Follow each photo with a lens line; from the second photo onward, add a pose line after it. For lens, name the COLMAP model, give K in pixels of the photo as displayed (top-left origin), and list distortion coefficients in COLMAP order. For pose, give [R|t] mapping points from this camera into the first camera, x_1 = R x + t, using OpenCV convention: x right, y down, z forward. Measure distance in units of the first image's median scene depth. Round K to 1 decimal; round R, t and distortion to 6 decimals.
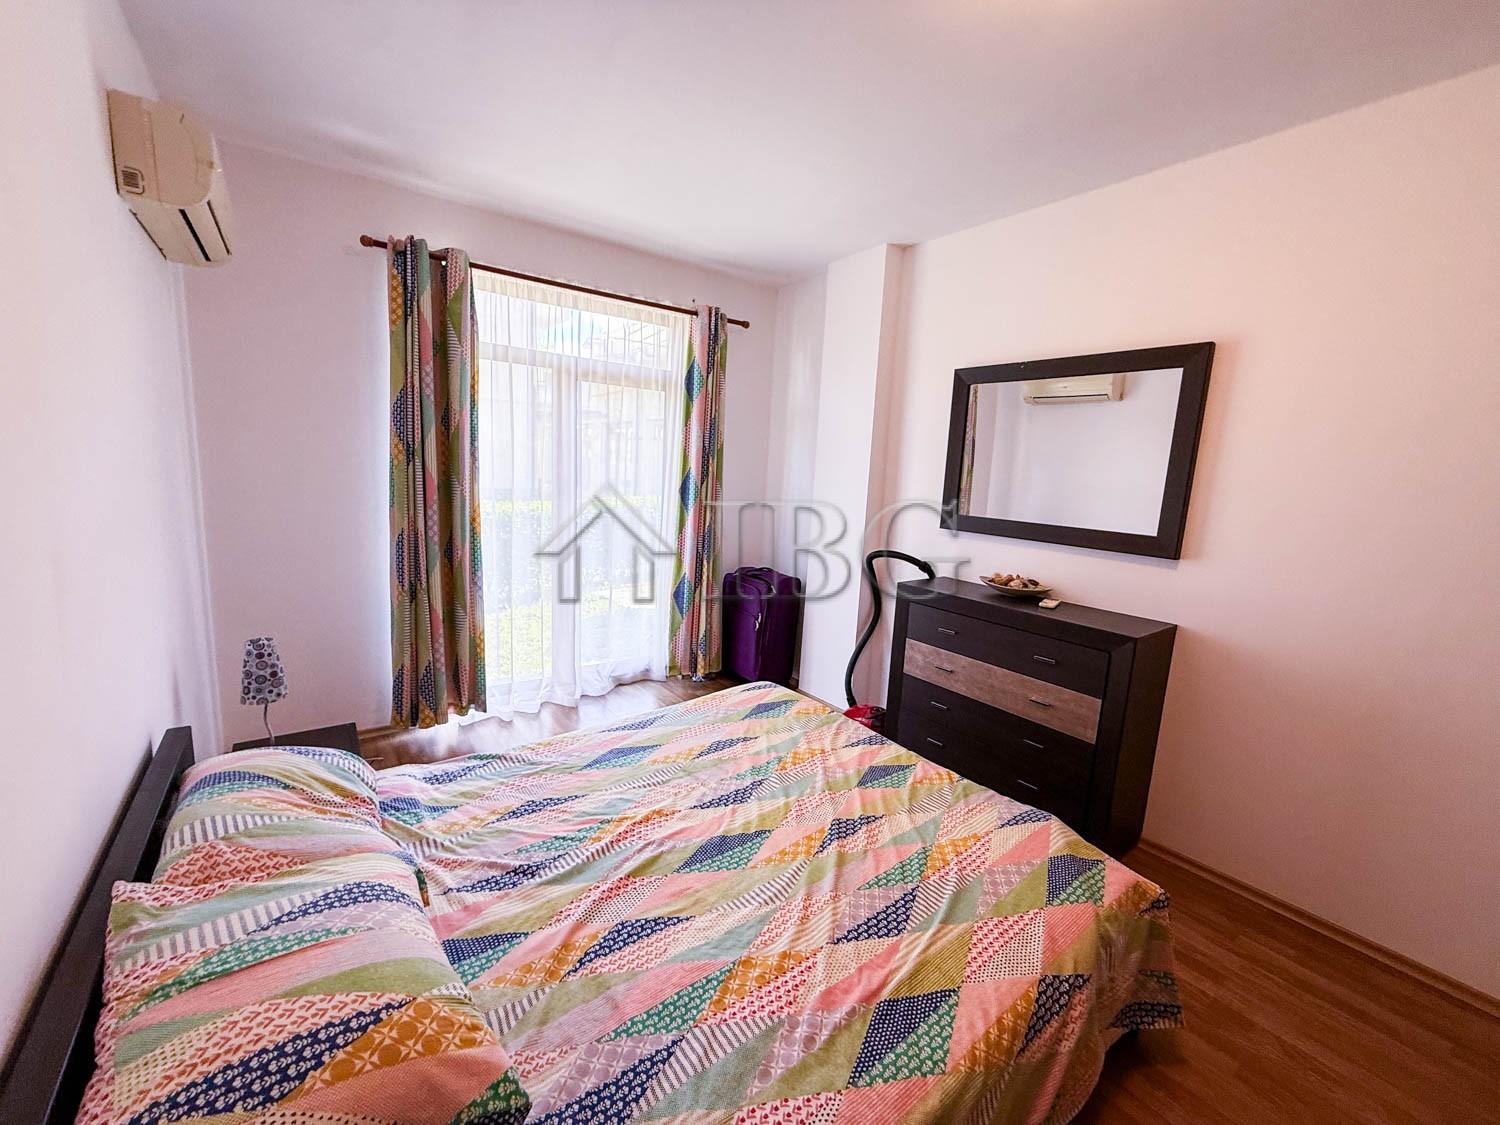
lens RADIAL K [[599.5, 0, 749.1], [0, 599.5, 559.6], [0, 0, 1]] dist [0.000813, -0.000059]
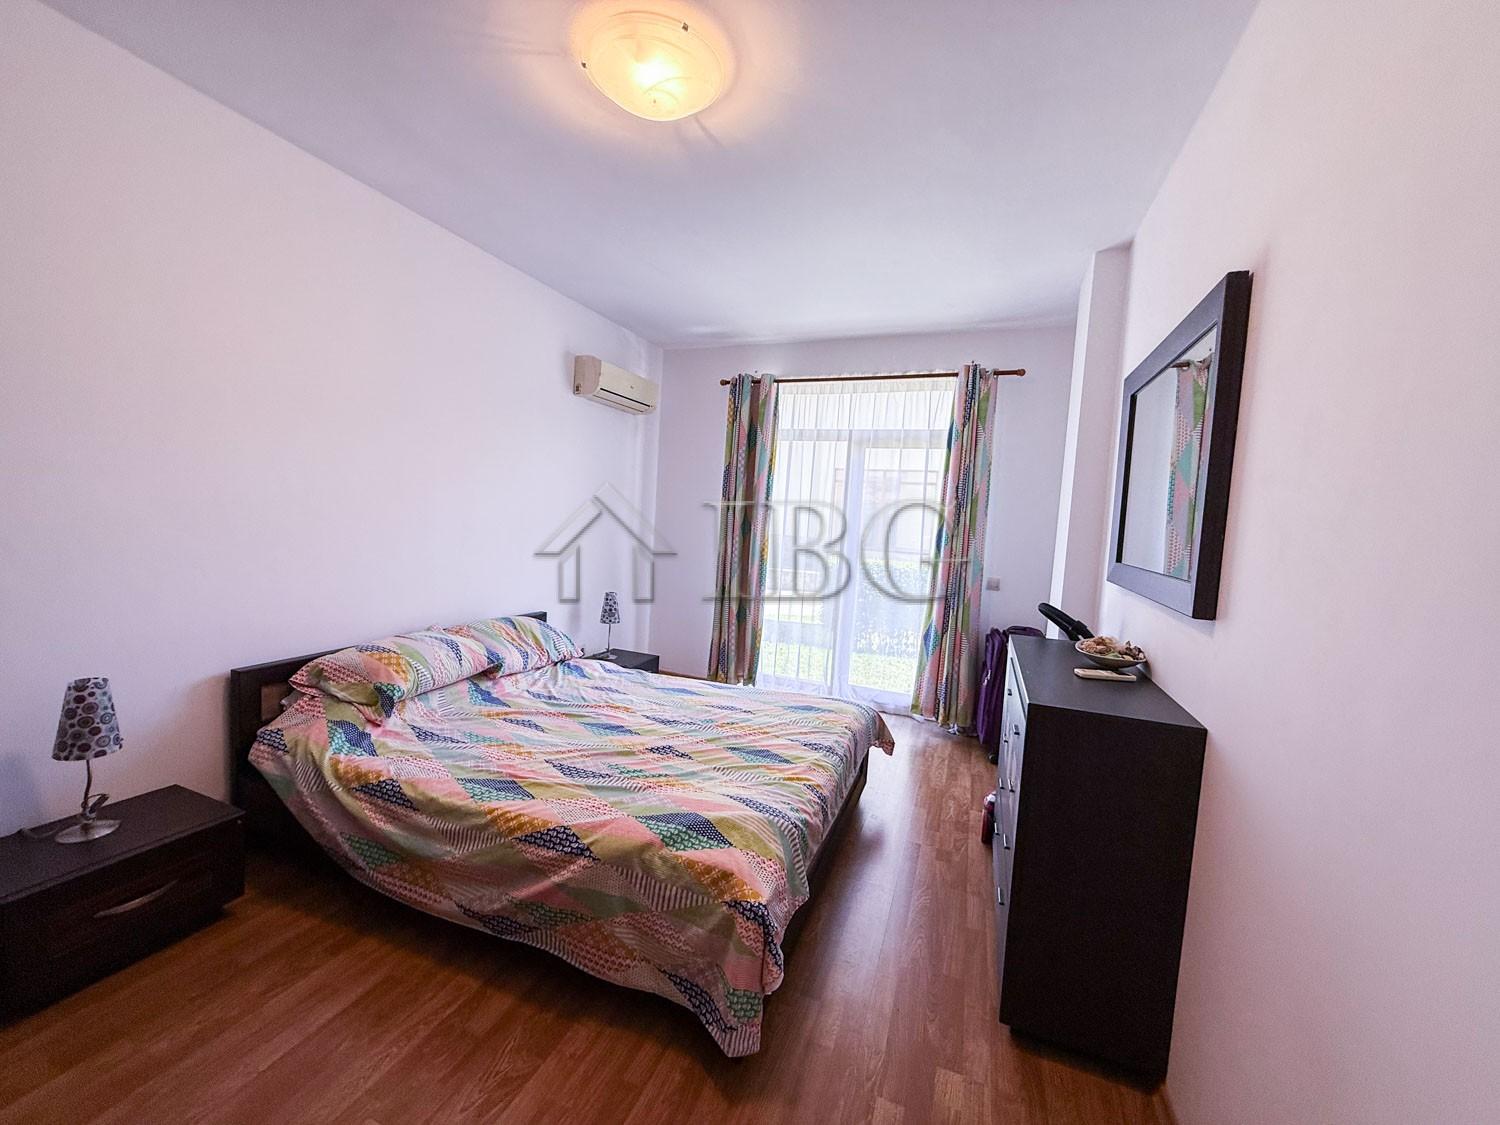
lens RADIAL K [[599.5, 0, 746.4], [0, 599.5, 560.4], [0, 0, 1]] dist [0.000813, -0.000059]
pose [[0.525674, 0.043265, -0.849585, 1.239215], [-0.164110, 0.985103, -0.051375, 0.063674], [0.834706, 0.166432, 0.524944, 0.346513]]
